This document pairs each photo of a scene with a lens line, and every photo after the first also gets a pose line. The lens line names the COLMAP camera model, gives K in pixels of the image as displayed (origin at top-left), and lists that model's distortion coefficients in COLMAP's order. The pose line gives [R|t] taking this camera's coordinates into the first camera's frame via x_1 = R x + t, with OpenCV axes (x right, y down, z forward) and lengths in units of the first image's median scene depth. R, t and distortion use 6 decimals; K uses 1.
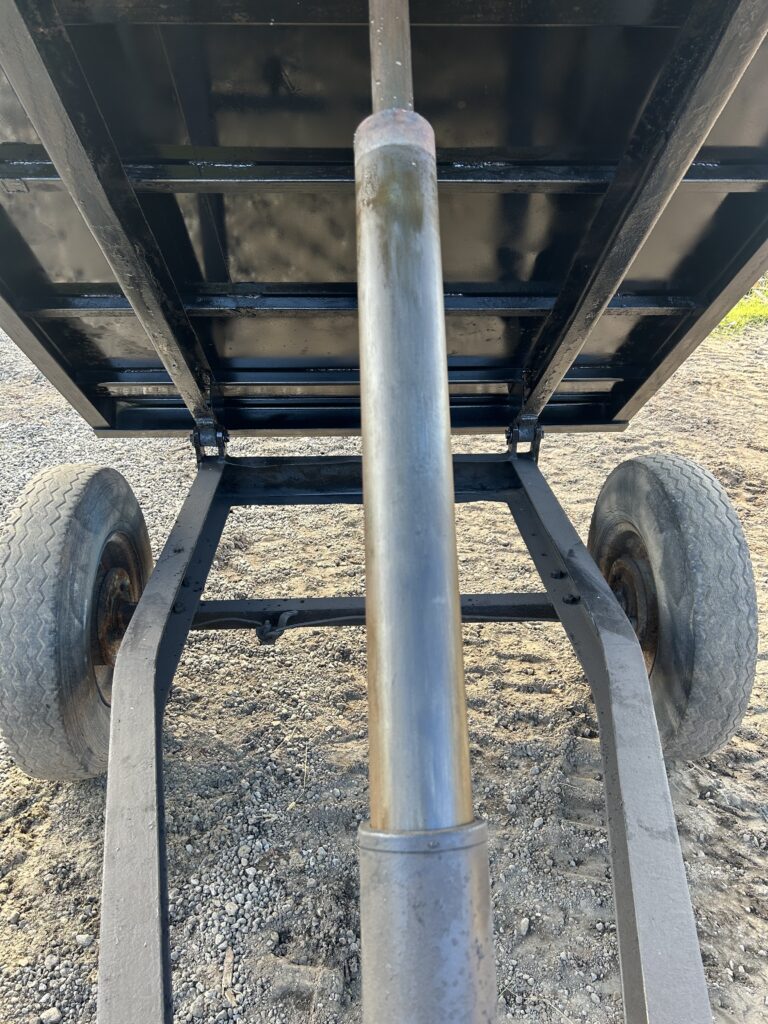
lens RADIAL K [[768.7, 0, 384.0], [0, 768.7, 512.0], [0, 0, 1]] dist [0.026457, -0.003246]
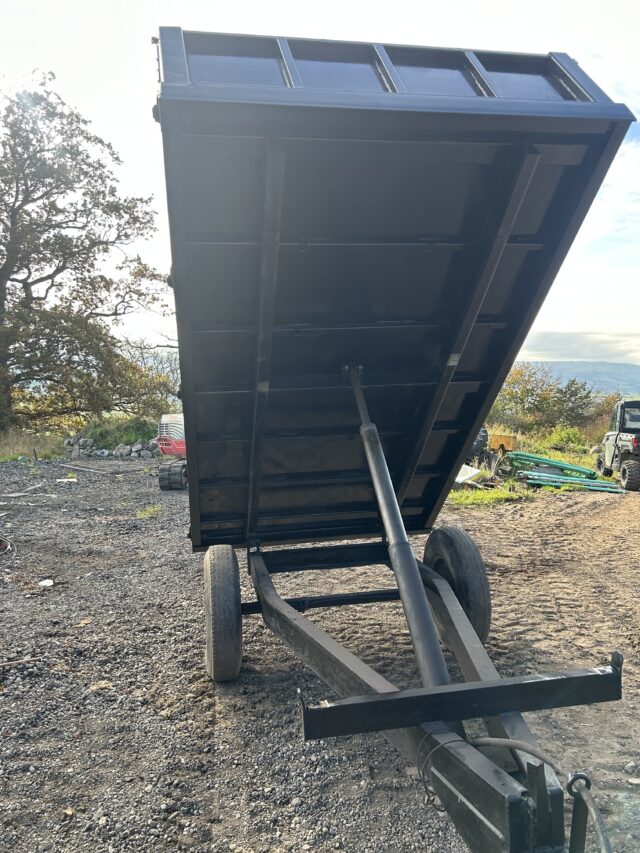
lens RADIAL K [[640.3, 0, 320.0], [0, 640.3, 426.5], [0, 0, 1]] dist [0.026457, -0.003246]
pose [[0.989057, -0.044379, 0.140702, -0.348157], [0.097243, 0.913308, -0.395490, 0.434124], [-0.110953, 0.404844, 0.907629, -1.061324]]
